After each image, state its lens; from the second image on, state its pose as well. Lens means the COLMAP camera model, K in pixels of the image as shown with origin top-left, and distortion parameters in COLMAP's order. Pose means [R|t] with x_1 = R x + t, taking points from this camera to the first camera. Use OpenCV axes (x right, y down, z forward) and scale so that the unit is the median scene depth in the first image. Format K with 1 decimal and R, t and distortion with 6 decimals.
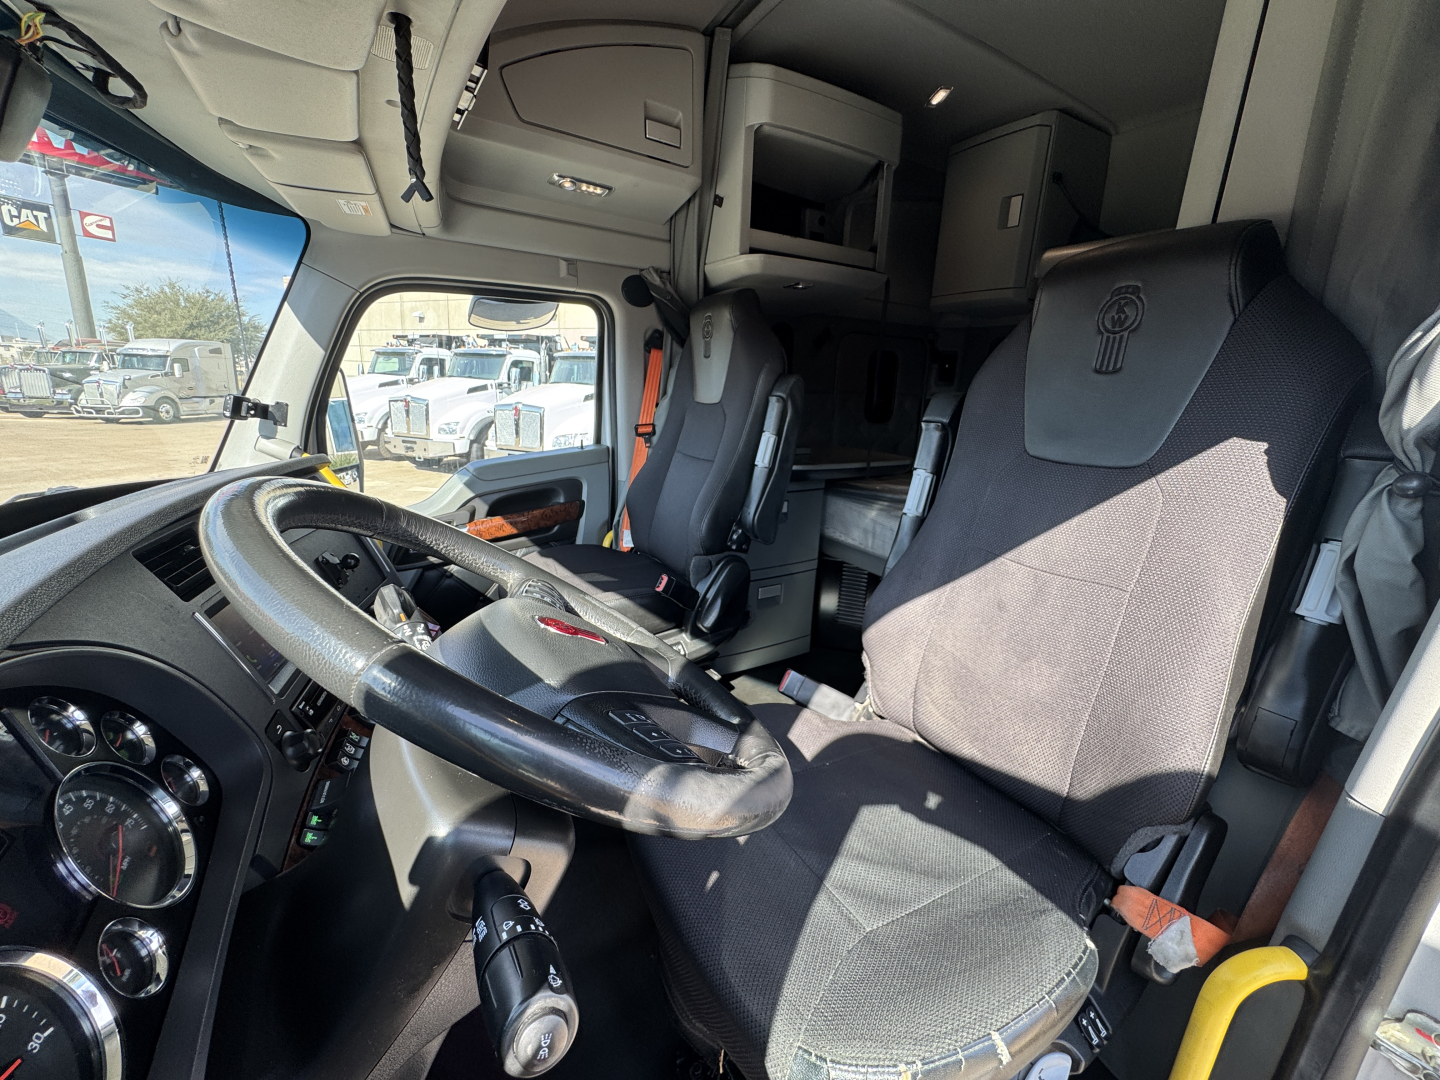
lens RADIAL K [[575.6, 0, 714.0], [0, 575.6, 540.6], [0, 0, 1]] dist [-0.001652, -0.000448]
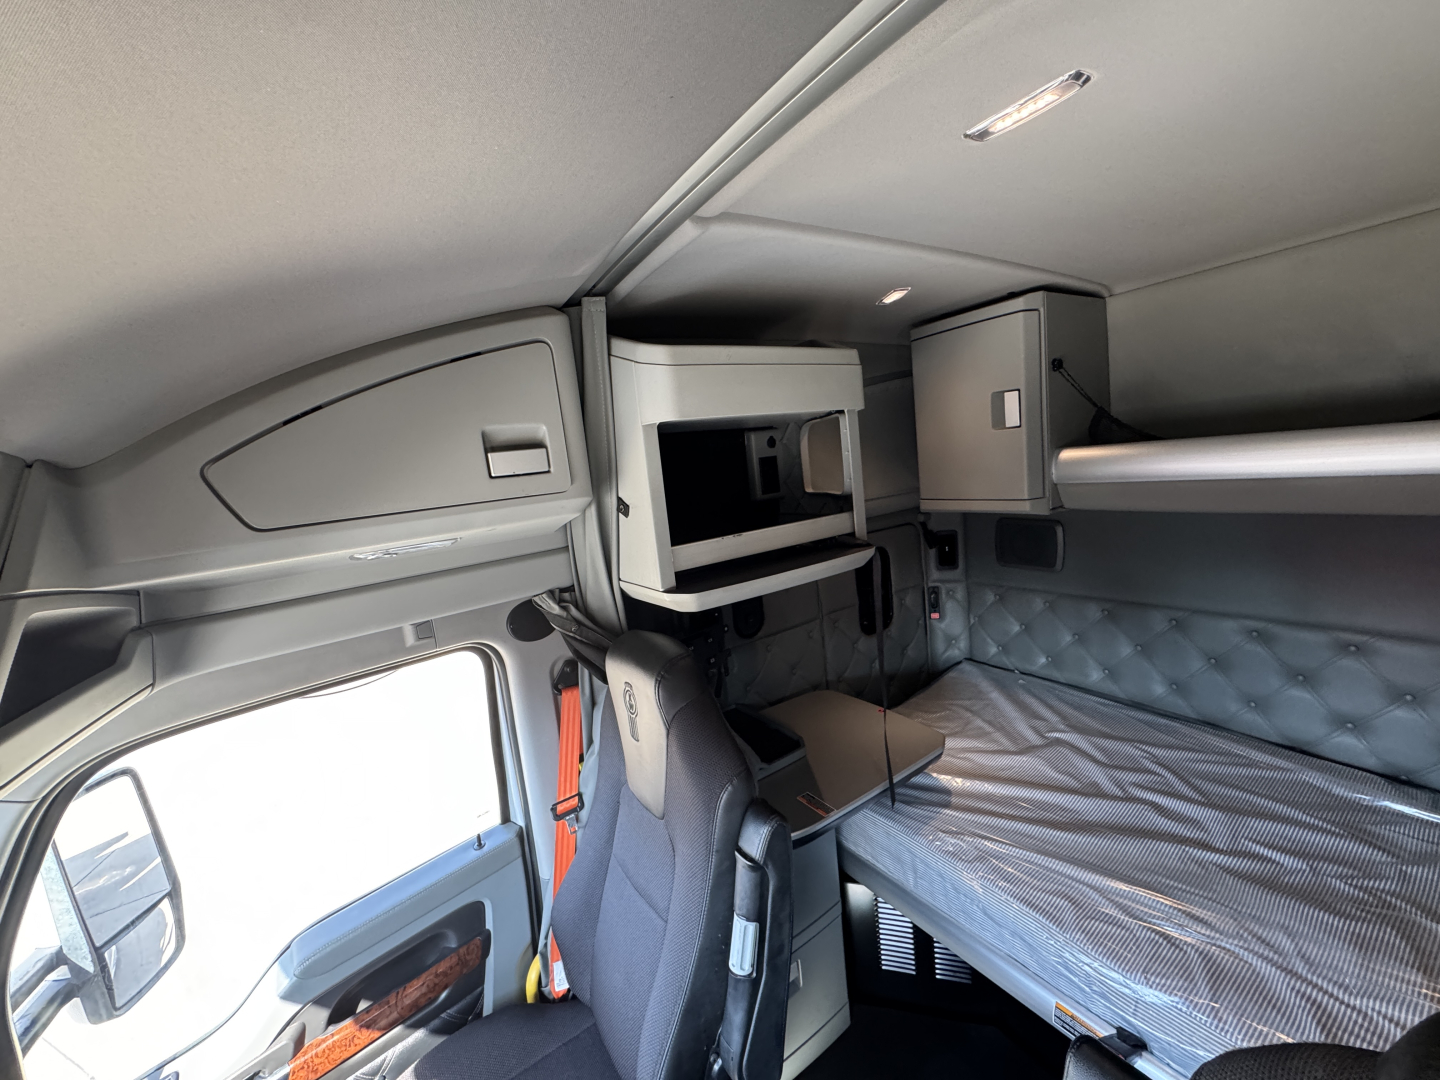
lens RADIAL K [[575.6, 0, 715.3], [0, 575.6, 539.1], [0, 0, 1]] dist [-0.001652, -0.000448]
pose [[0.989233, -0.143789, 0.027237, 0.084571], [0.146119, 0.980806, -0.129107, -0.400619], [-0.008150, 0.131697, 0.991257, 0.278138]]
